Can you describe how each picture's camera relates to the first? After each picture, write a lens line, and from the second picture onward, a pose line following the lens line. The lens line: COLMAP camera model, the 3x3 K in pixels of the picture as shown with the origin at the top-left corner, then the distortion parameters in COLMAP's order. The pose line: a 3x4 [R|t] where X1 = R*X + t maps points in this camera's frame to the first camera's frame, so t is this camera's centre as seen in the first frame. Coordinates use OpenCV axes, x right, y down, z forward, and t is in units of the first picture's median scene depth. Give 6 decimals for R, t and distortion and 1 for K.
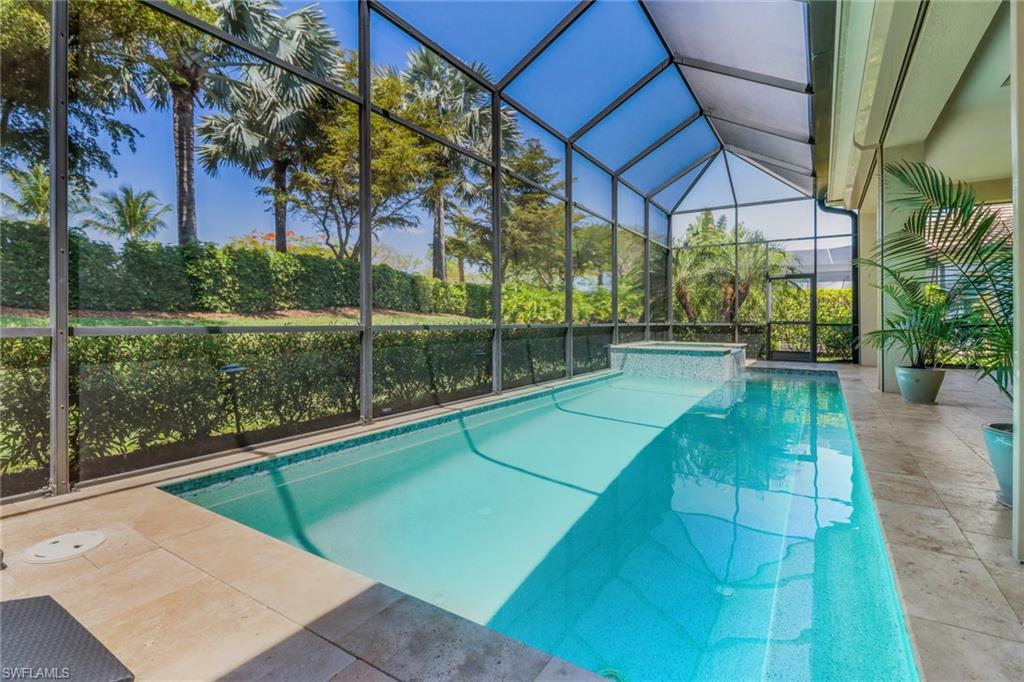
lens RADIAL K [[483.4, 0, 512.2], [0, 483.4, 321.5], [0, 0, 1]] dist [-0.000575, -0.000133]
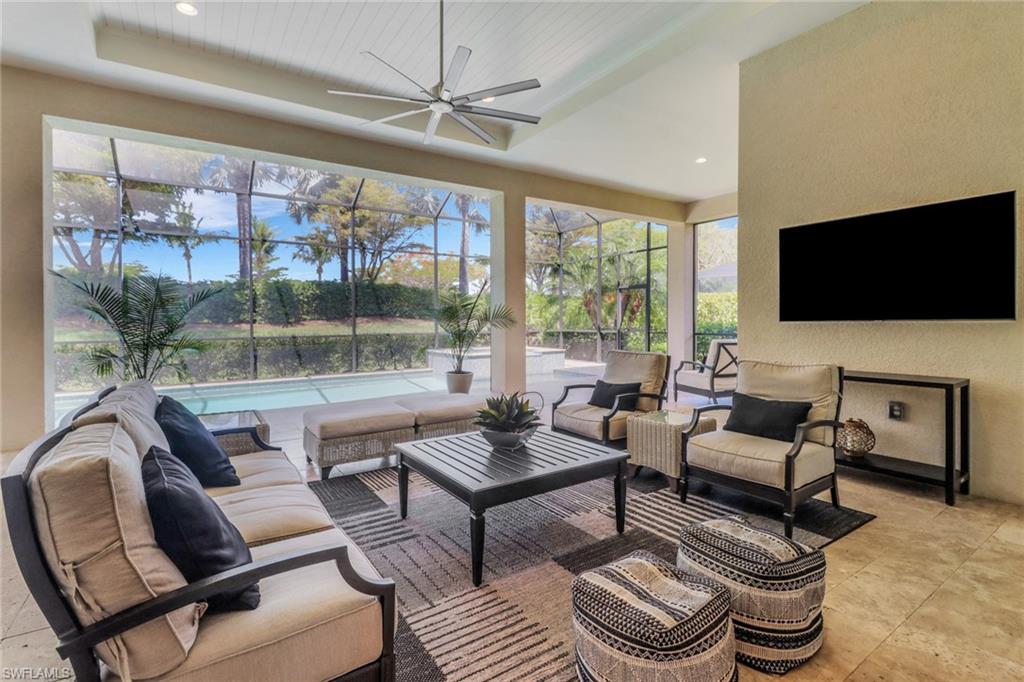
lens RADIAL K [[483.4, 0, 512.2], [0, 483.4, 321.5], [0, 0, 1]] dist [-0.000575, -0.000133]
pose [[0.920174, -0.009857, -0.391386, 0.647160], [0.012438, 0.999914, 0.004061, -0.020054], [0.391313, -0.008605, 0.920217, -0.075457]]
